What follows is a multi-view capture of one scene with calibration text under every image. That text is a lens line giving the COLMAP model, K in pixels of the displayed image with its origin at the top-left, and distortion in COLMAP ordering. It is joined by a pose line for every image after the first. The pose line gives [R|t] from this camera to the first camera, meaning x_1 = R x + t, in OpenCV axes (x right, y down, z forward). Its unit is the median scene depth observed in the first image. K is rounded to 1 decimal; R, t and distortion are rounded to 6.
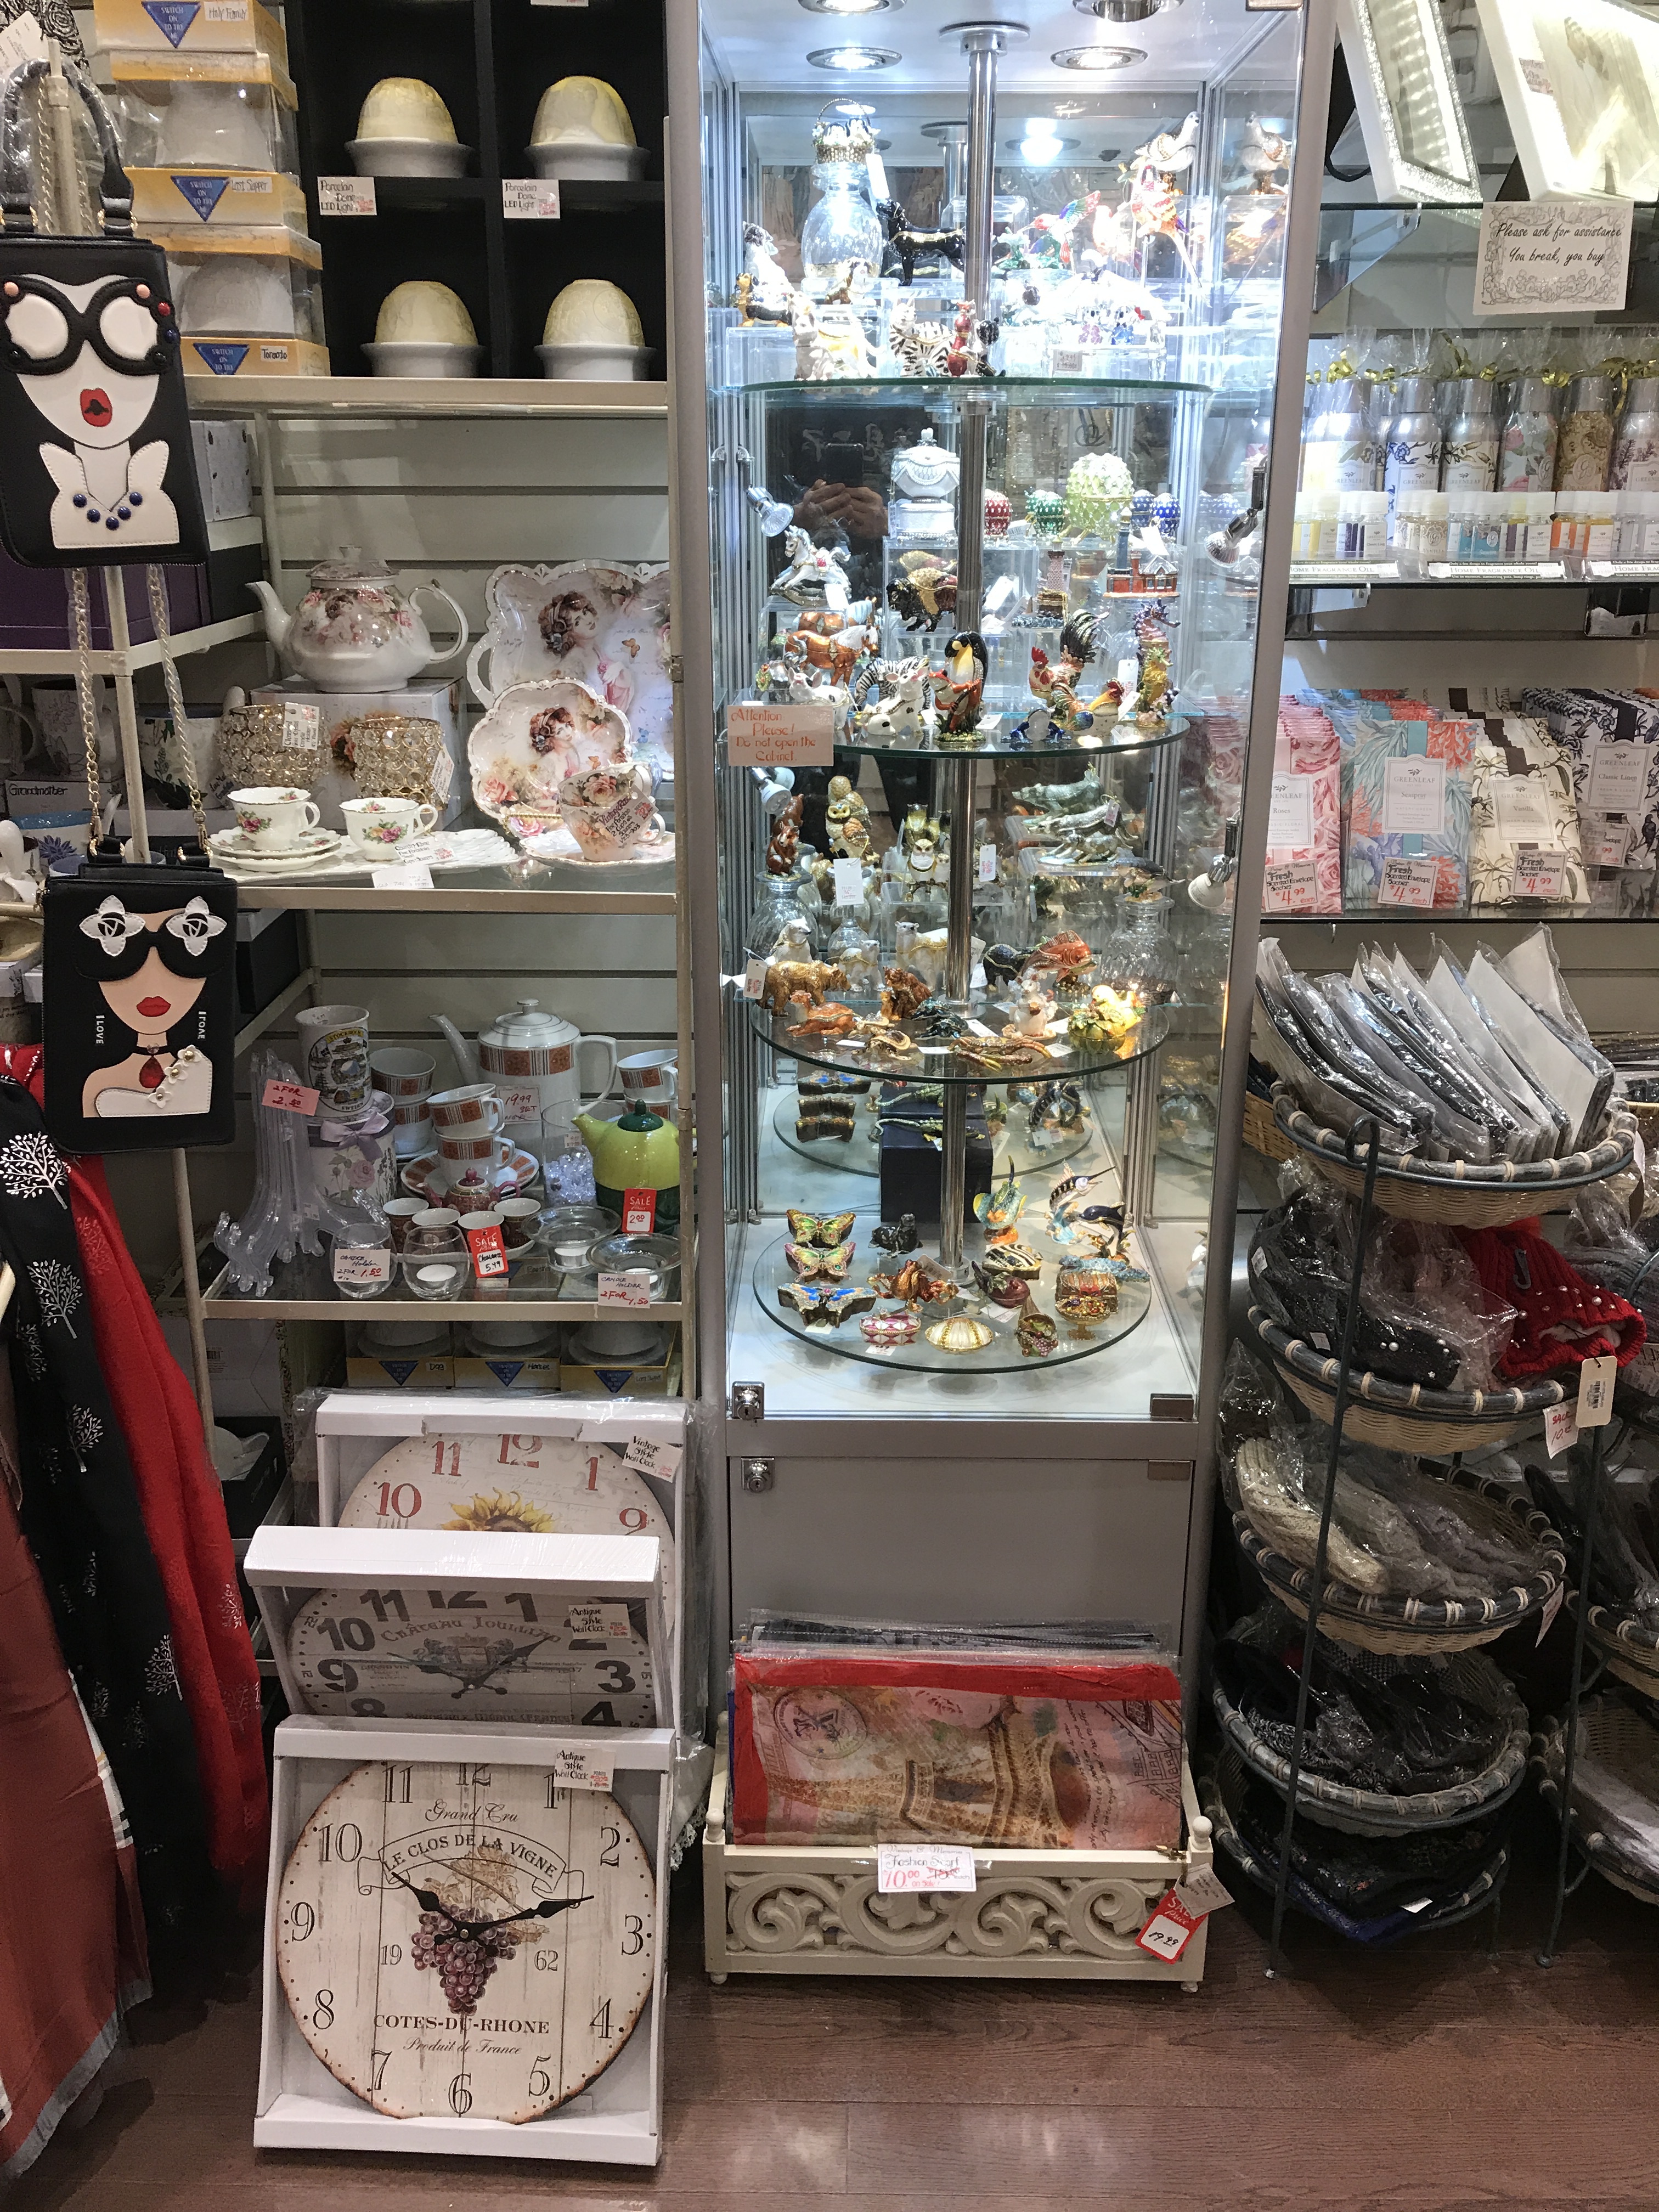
lens RADIAL K [[1822.3, 0, 843.4], [0, 1822.3, 1088.4], [0, 0, 1]] dist [0.035323, -0.043117]
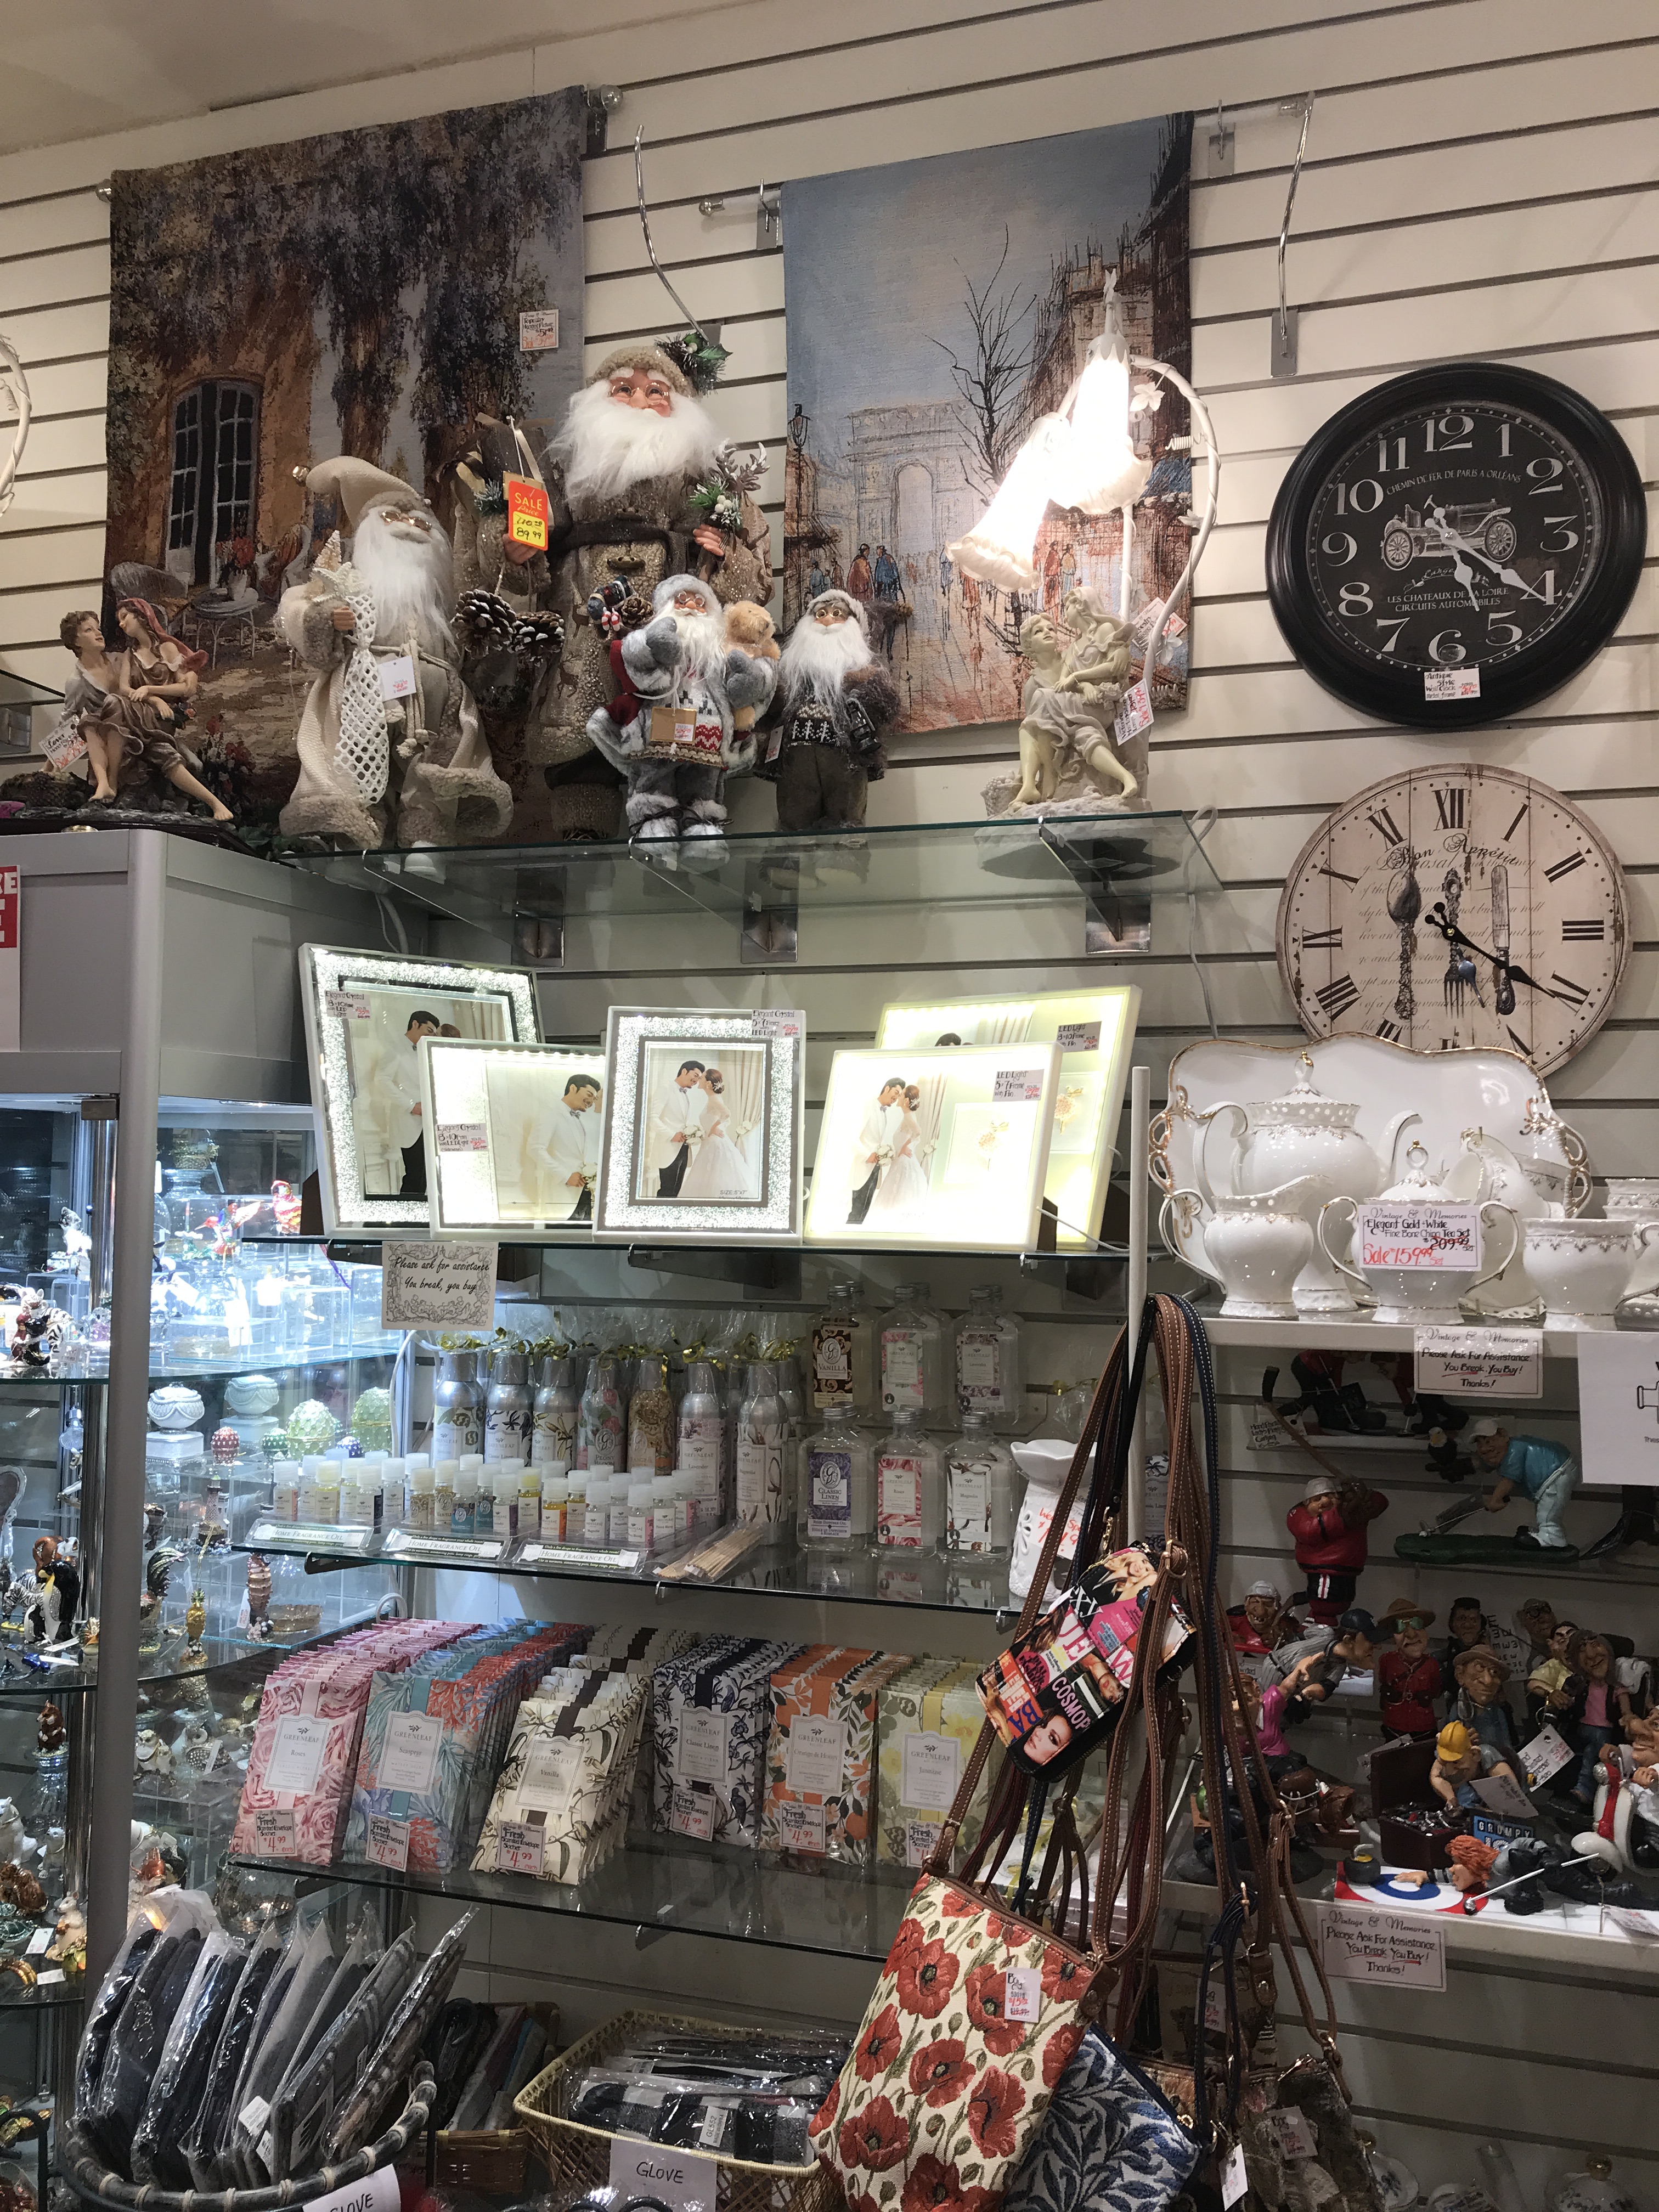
lens RADIAL K [[1822.3, 0, 842.4], [0, 1822.3, 1075.3], [0, 0, 1]] dist [0.035323, -0.043117]
pose [[0.950638, -0.004314, -0.310272, 0.888557], [-0.114653, 0.924262, -0.364136, -0.168857], [0.288343, 0.381735, 0.878144, 0.015839]]
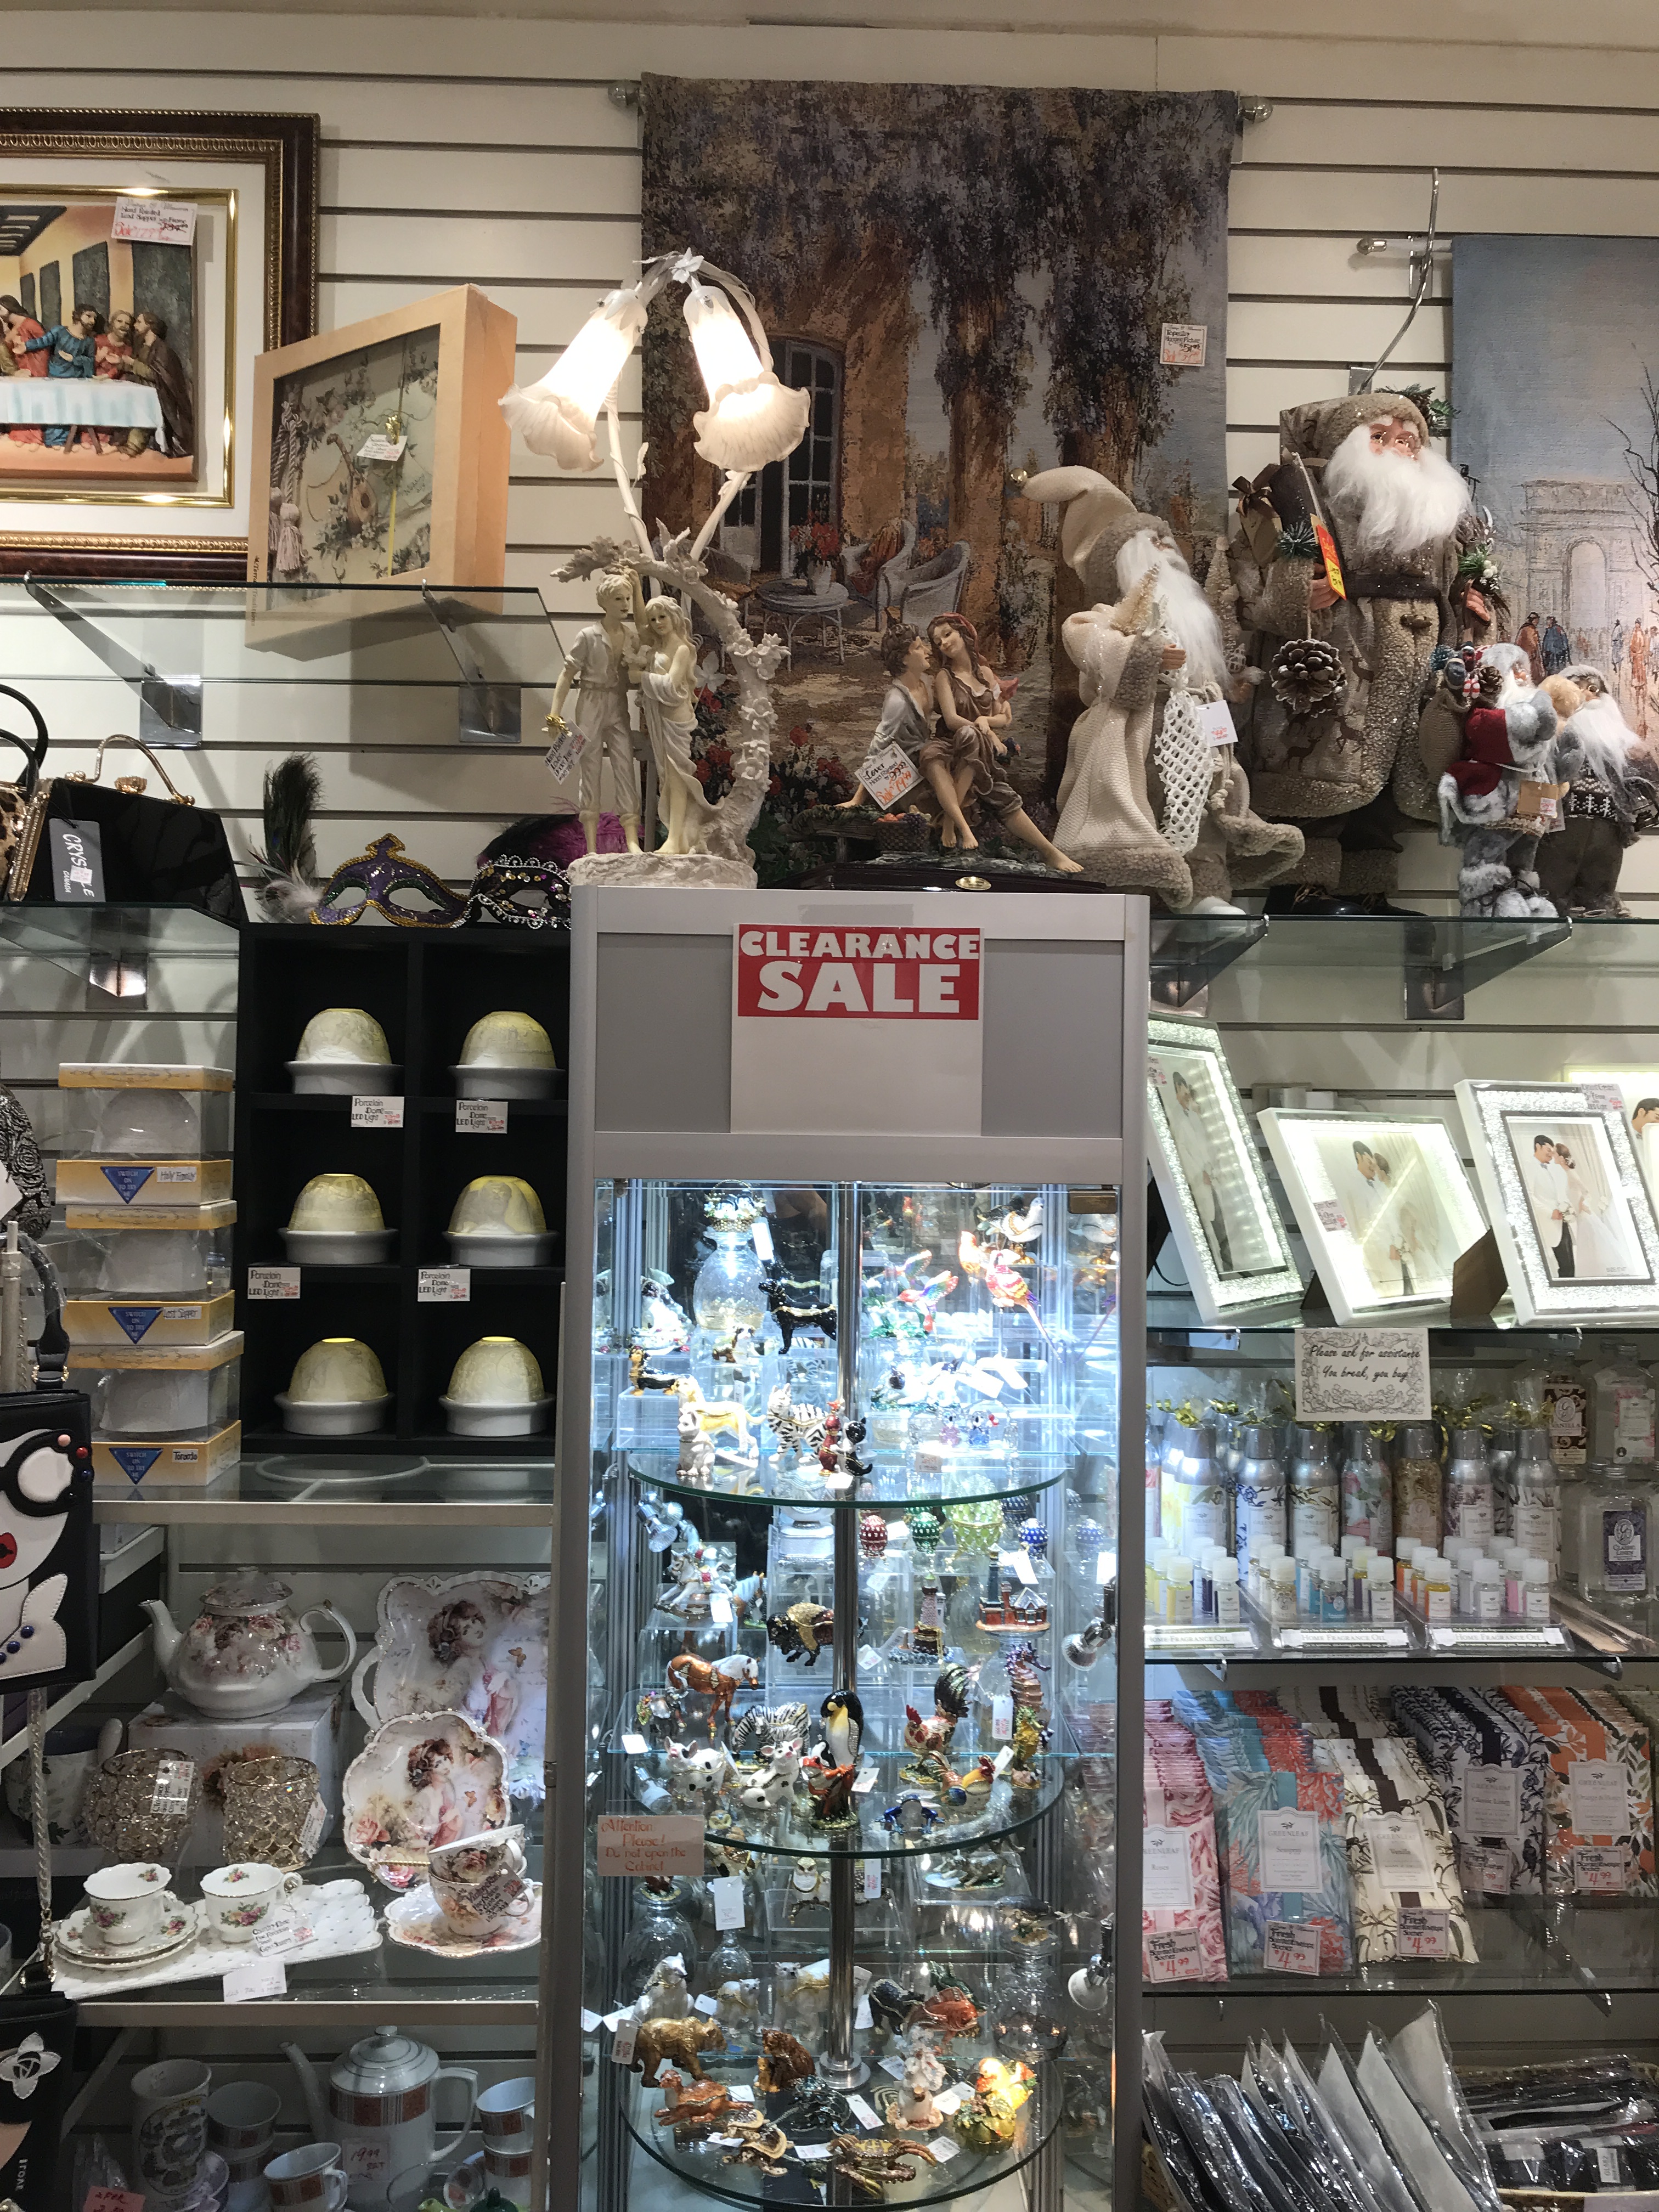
lens RADIAL K [[1822.3, 0, 845.1], [0, 1822.3, 1077.6], [0, 0, 1]] dist [0.035323, -0.043117]
pose [[0.999200, 0.009126, 0.038933, 0.026113], [0.005040, 0.937105, -0.349012, -0.213056], [-0.039669, 0.348929, 0.936309, -0.079805]]
